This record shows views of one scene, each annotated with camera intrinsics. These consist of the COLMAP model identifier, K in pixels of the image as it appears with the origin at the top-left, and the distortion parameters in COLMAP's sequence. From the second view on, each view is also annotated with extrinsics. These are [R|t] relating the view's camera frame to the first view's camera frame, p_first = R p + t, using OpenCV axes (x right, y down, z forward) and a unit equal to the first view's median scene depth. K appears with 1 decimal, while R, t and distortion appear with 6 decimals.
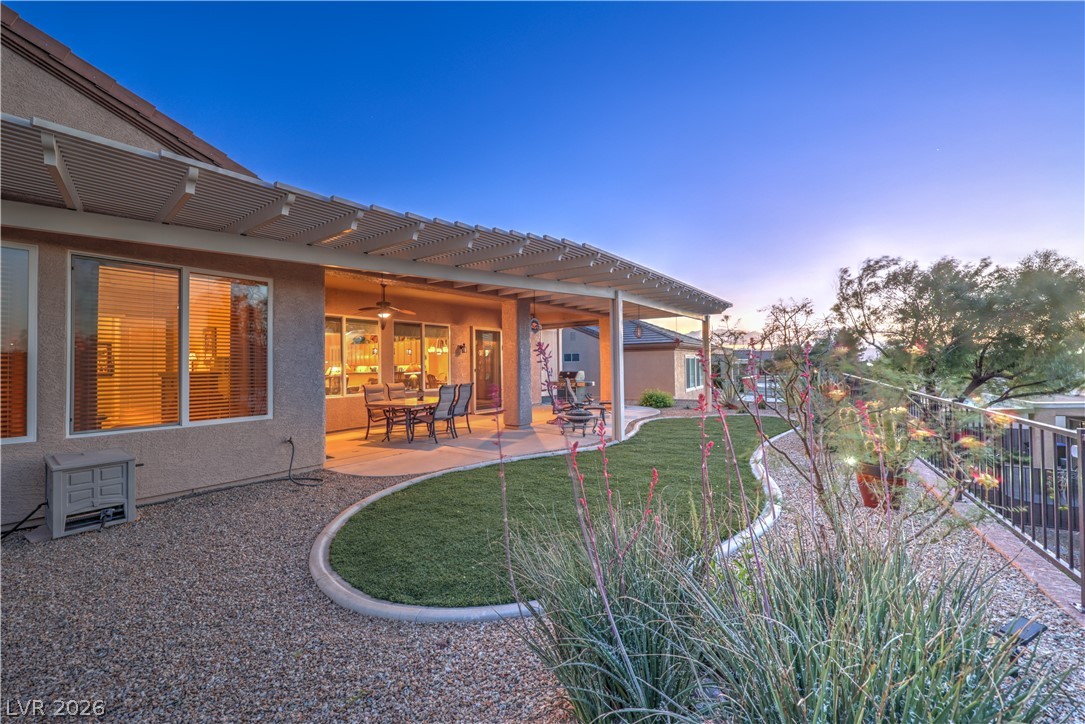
lens RADIAL K [[434.9, 0, 541.8], [0, 434.9, 356.9], [0, 0, 1]] dist [-0.001296, -0.000125]
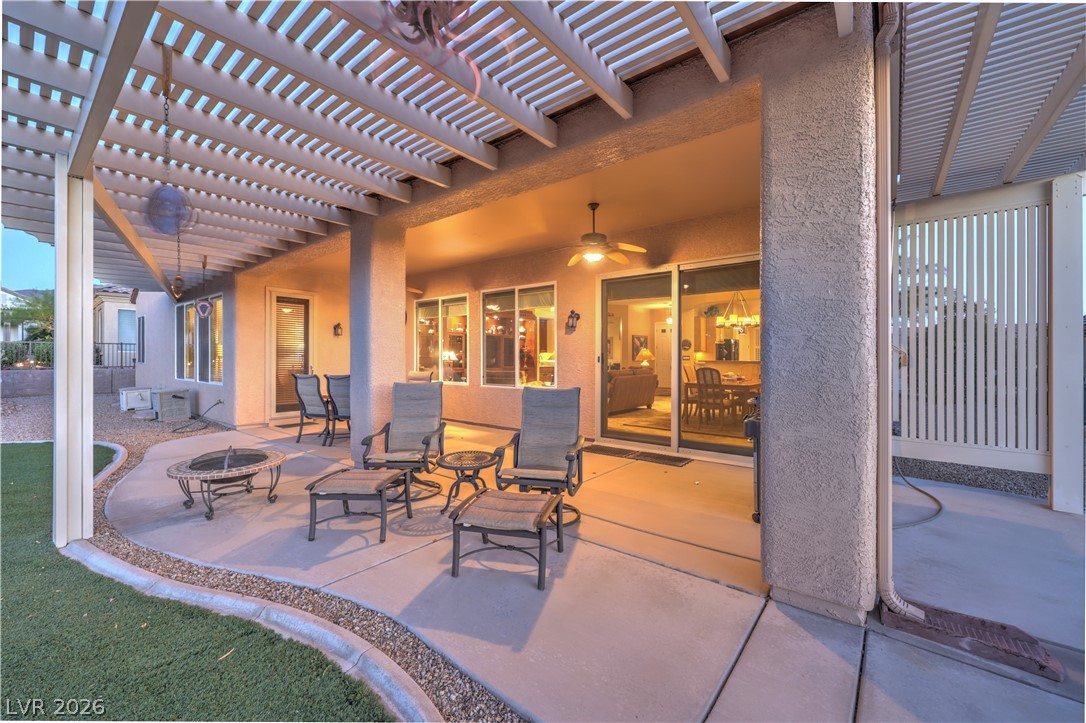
lens RADIAL K [[435.3, 0, 542.3], [0, 435.3, 356.4], [0, 0, 1]] dist [-0.001296, -0.000125]
pose [[-0.036441, 0.008871, -0.999296, 0.375061], [0.014965, 0.999853, 0.008330, 0.022262], [0.999224, -0.014651, -0.036568, 0.984405]]
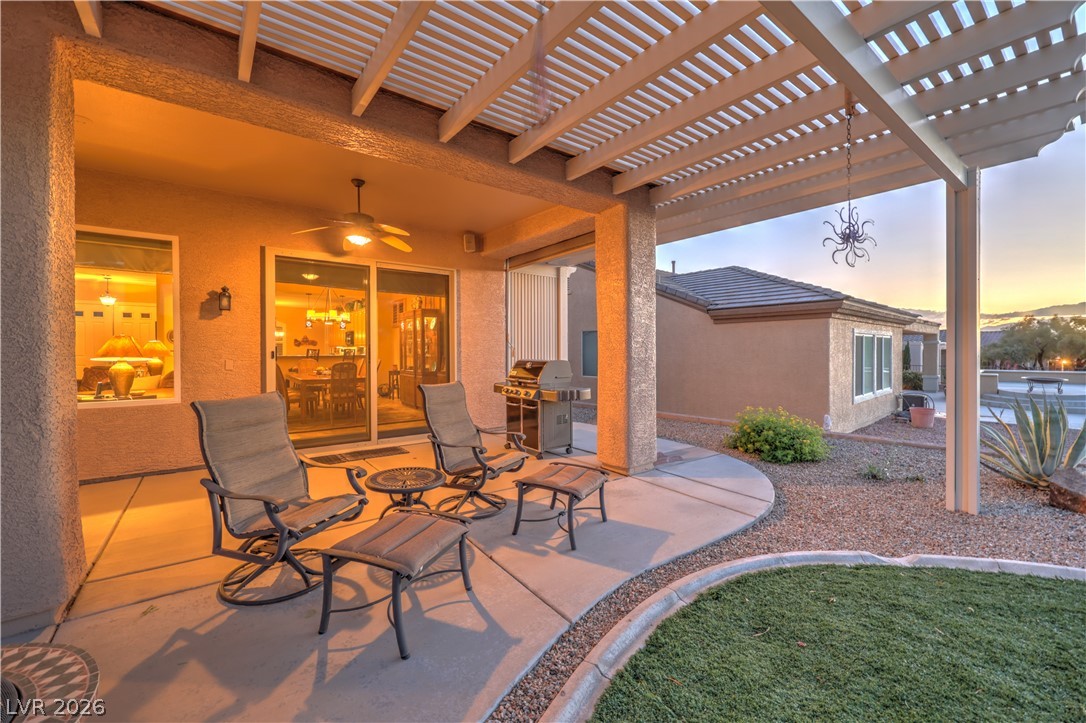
lens RADIAL K [[441.3, 0, 543.0], [0, 441.3, 352.4], [0, 0, 1]] dist [0.008925, 0.000231]
pose [[0.962460, 0.010362, -0.271227, 0.208770], [-0.003622, 0.999672, 0.025340, 0.017222], [0.271401, -0.023406, 0.962182, 0.691717]]
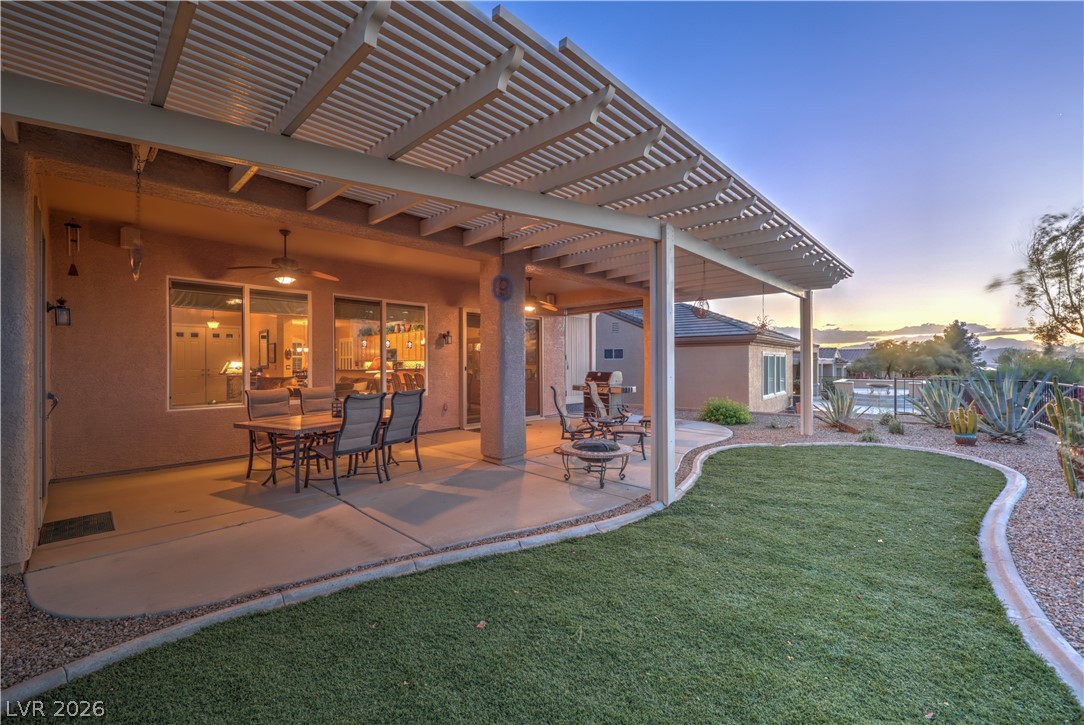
lens RADIAL K [[445.5, 0, 542.0], [0, 445.5, 362.5], [0, 0, 1]] dist [0.000646, 0.000093]
pose [[0.992994, 0.010367, -0.117710, 0.060779], [-0.008389, 0.999815, 0.017293, 0.006968], [0.117868, -0.016184, 0.992897, 0.291029]]
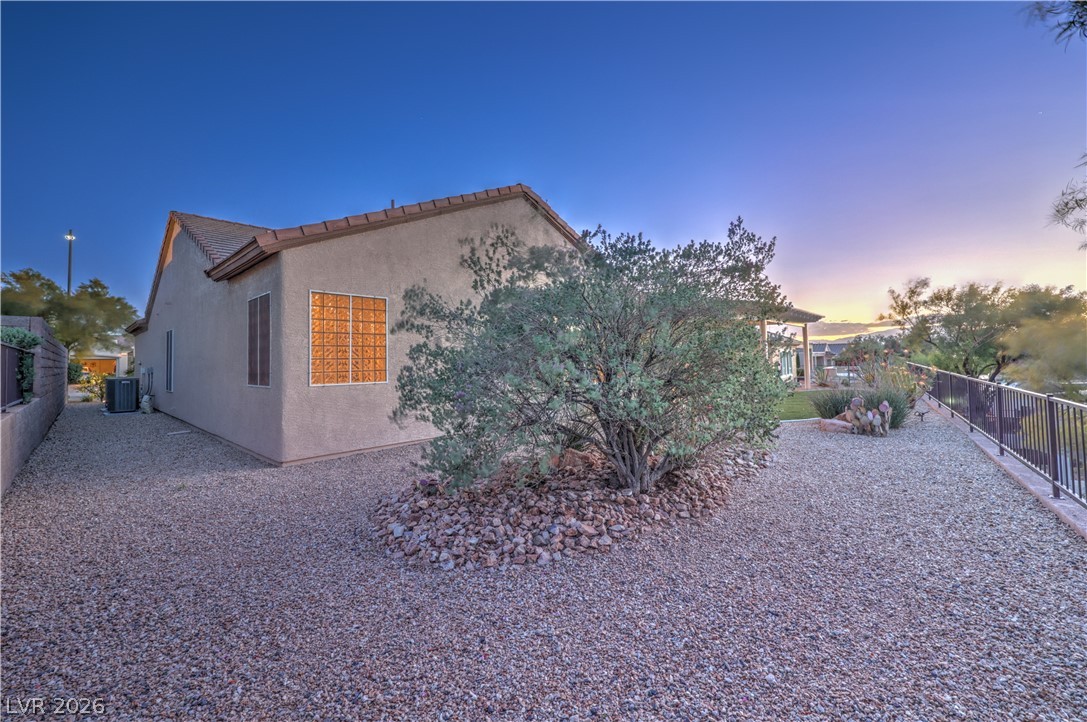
lens RADIAL K [[457.8, 0, 547.7], [0, 457.8, 343.4], [0, 0, 1]] dist [-0.002077, -0.000243]
pose [[0.995963, -0.015469, -0.088422, -0.392609], [0.013581, 0.999668, -0.021919, -0.004707], [0.088732, 0.020630, 0.995842, -0.695691]]
